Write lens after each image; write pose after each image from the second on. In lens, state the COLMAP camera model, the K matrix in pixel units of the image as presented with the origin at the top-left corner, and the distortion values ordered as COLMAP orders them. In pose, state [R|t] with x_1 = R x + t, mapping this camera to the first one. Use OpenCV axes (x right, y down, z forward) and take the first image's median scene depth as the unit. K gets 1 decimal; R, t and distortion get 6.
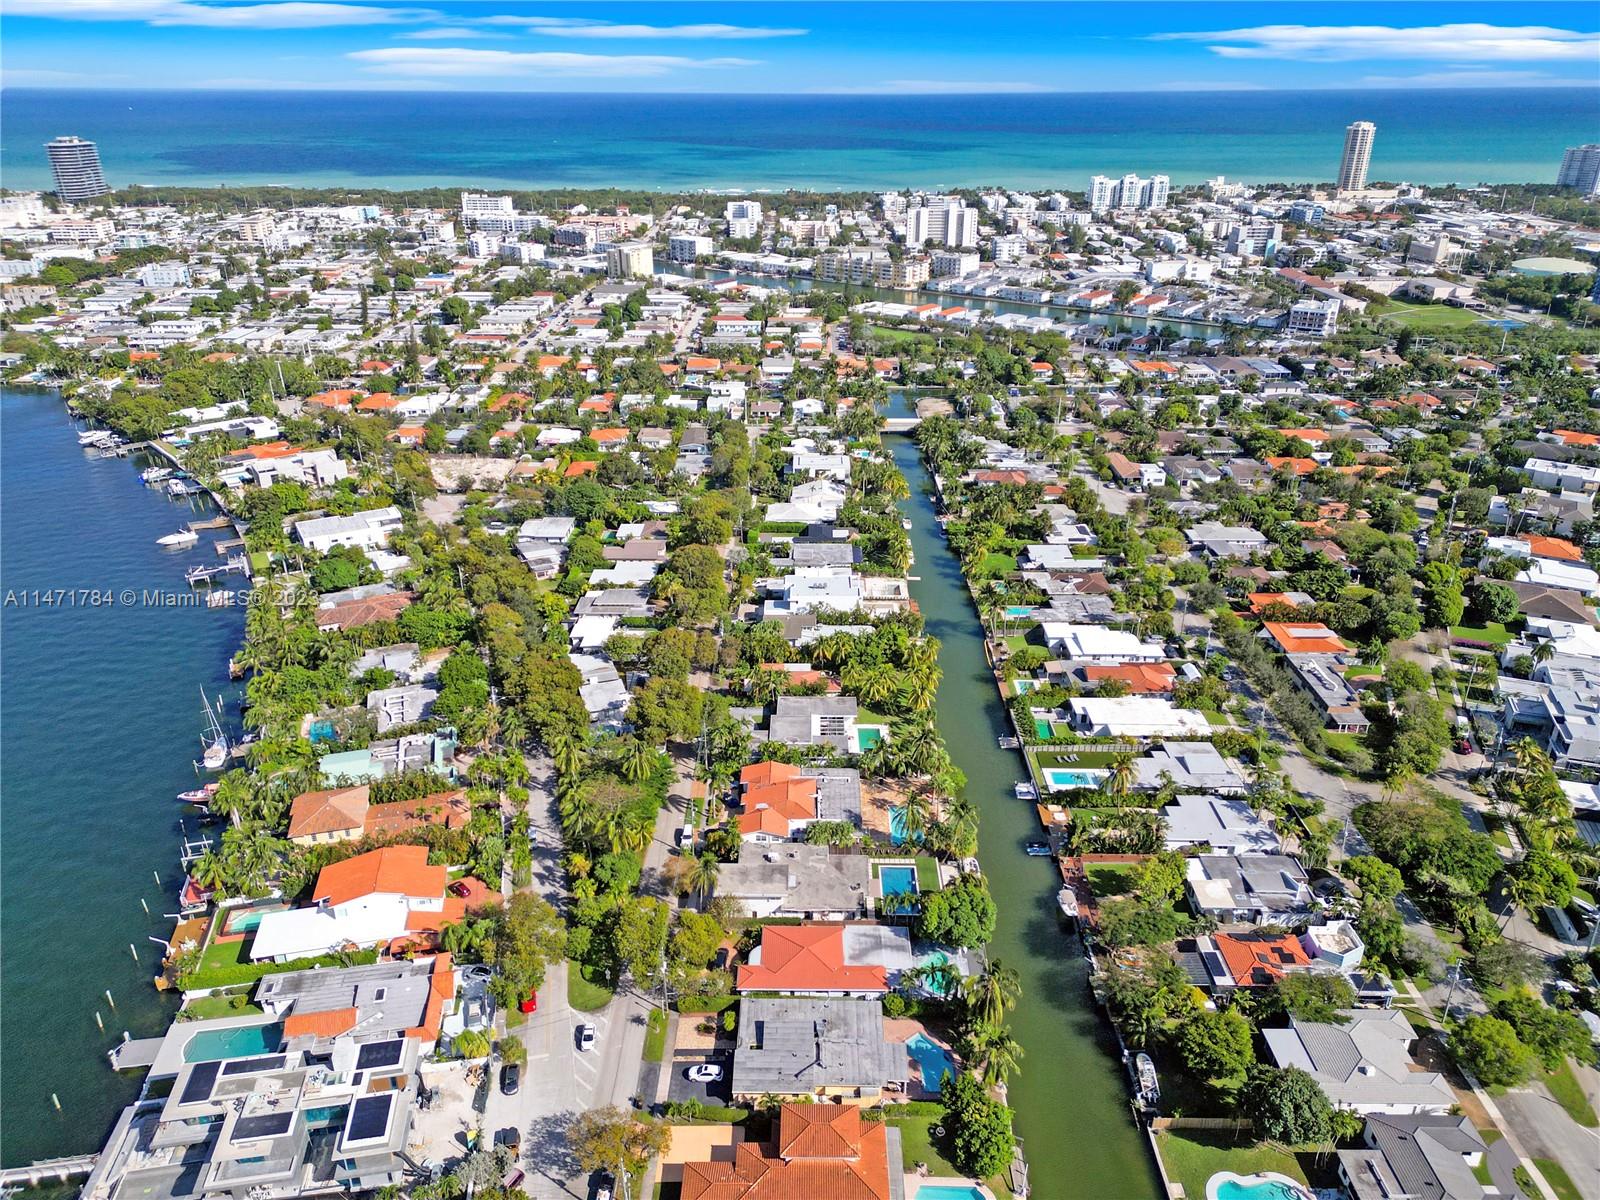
lens RADIAL K [[1139.7, 0, 800.0], [0, 1139.7, 600.0], [0, 0, 1]] dist [0.117732, -0.139801]
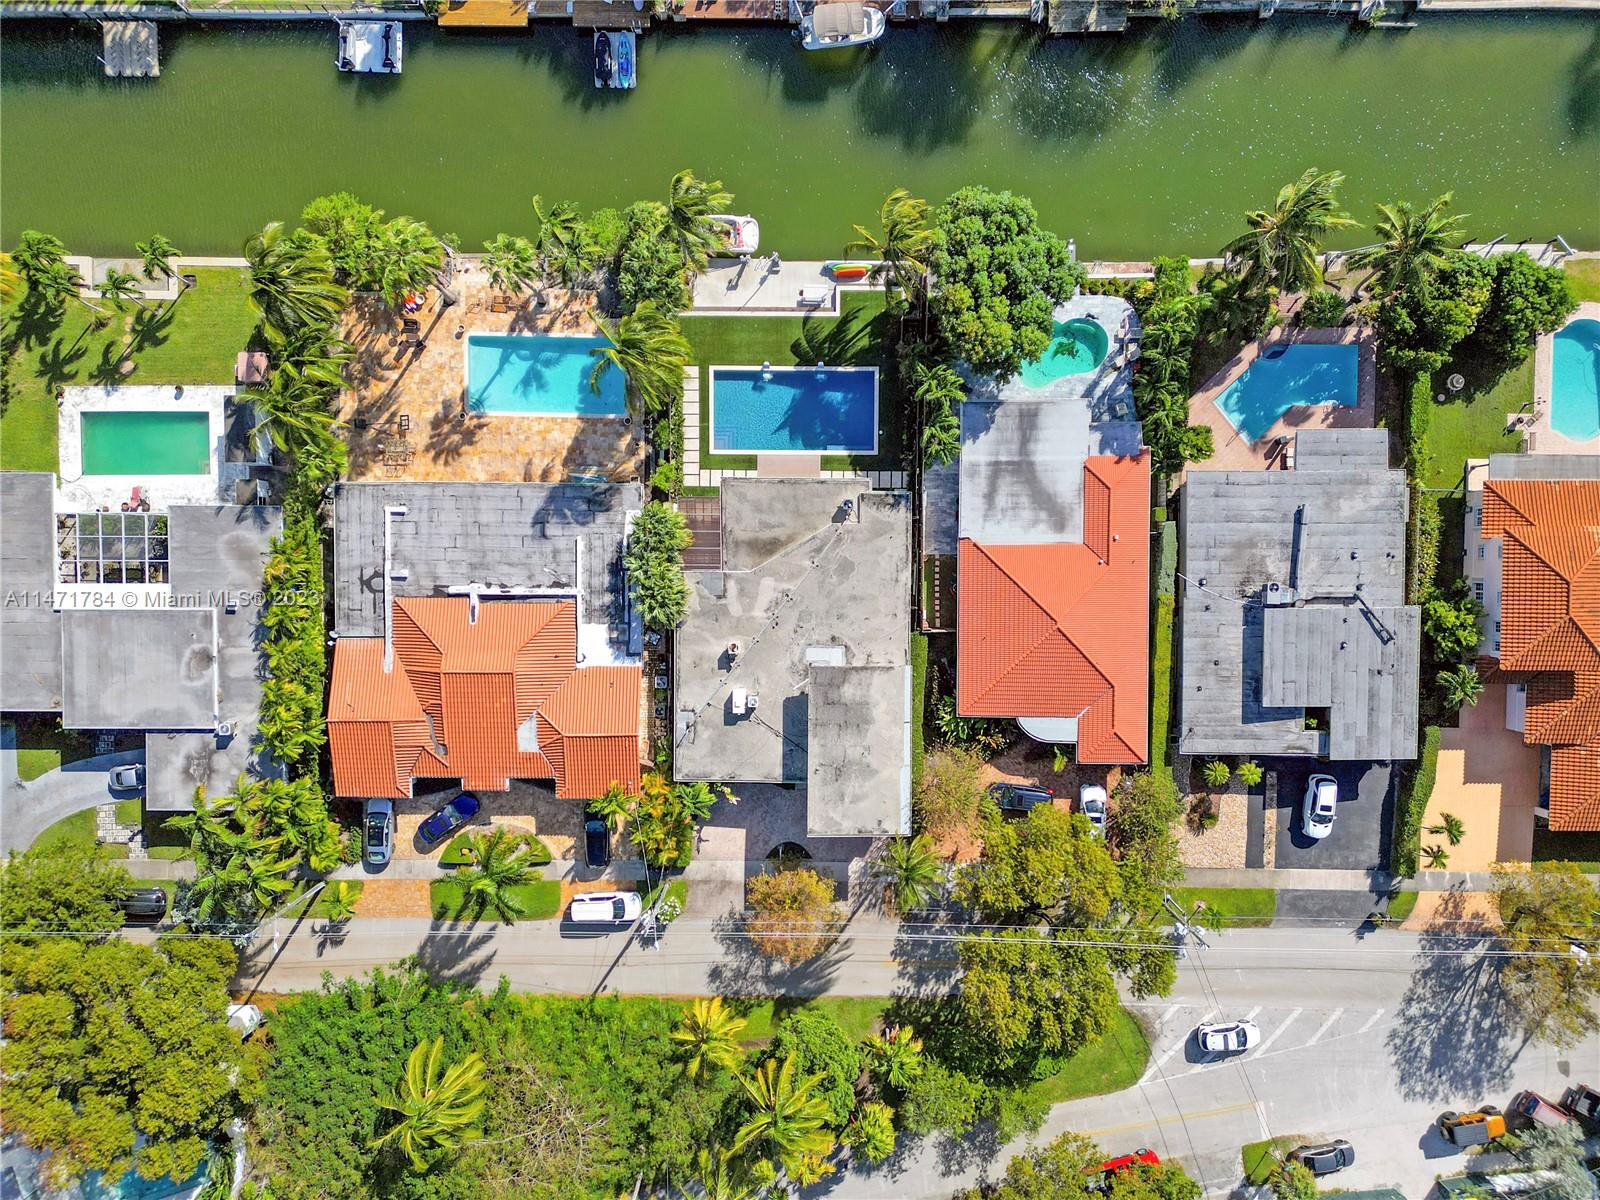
lens RADIAL K [[1139.7, 0, 800.0], [0, 1139.7, 600.0], [0, 0, 1]] dist [0.117732, -0.139801]
pose [[-0.008588, -0.999616, -0.026349, 0.015694], [0.419513, -0.027521, 0.907332, -0.091224], [-0.907709, -0.003262, 0.419588, 0.501115]]
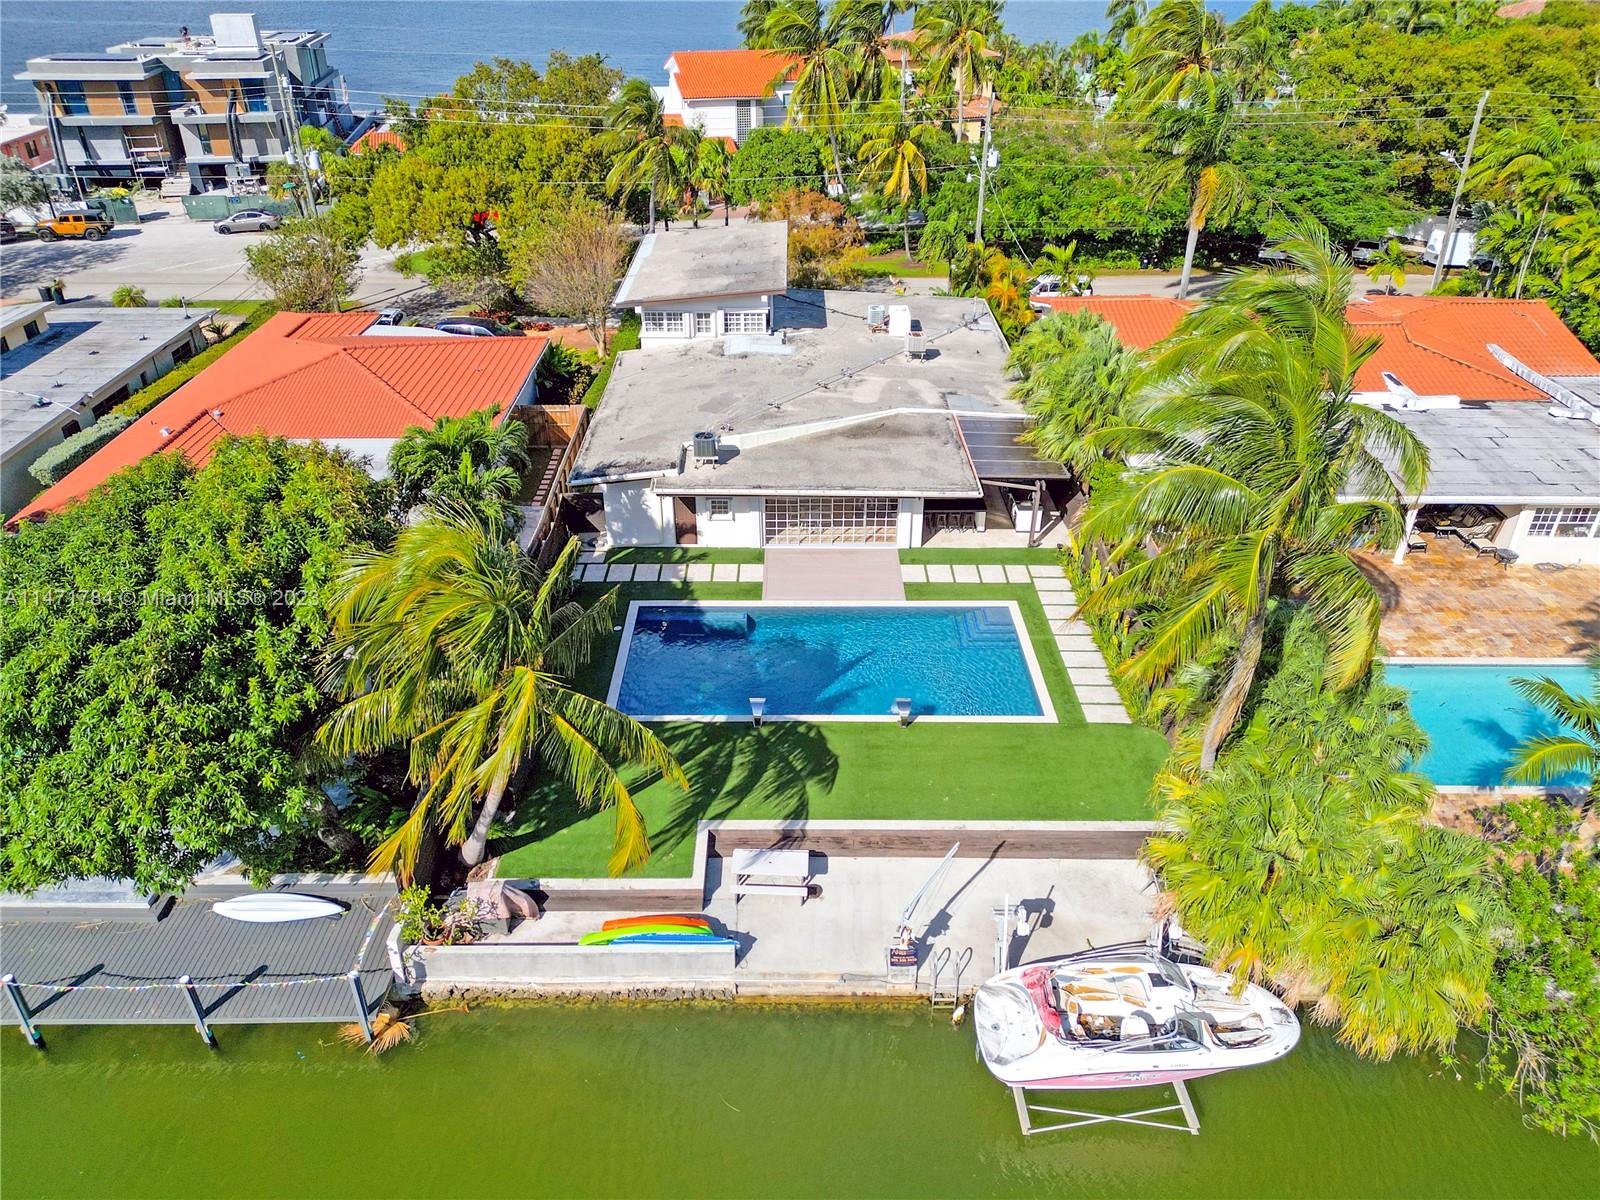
lens RADIAL K [[1139.7, 0, 800.0], [0, 1139.7, 600.0], [0, 0, 1]] dist [0.117732, -0.139801]
pose [[0.018461, 0.479822, -0.877172, 0.146438], [-0.407943, 0.804588, 0.431532, 0.104029], [0.912821, 0.349869, 0.210594, 0.588737]]
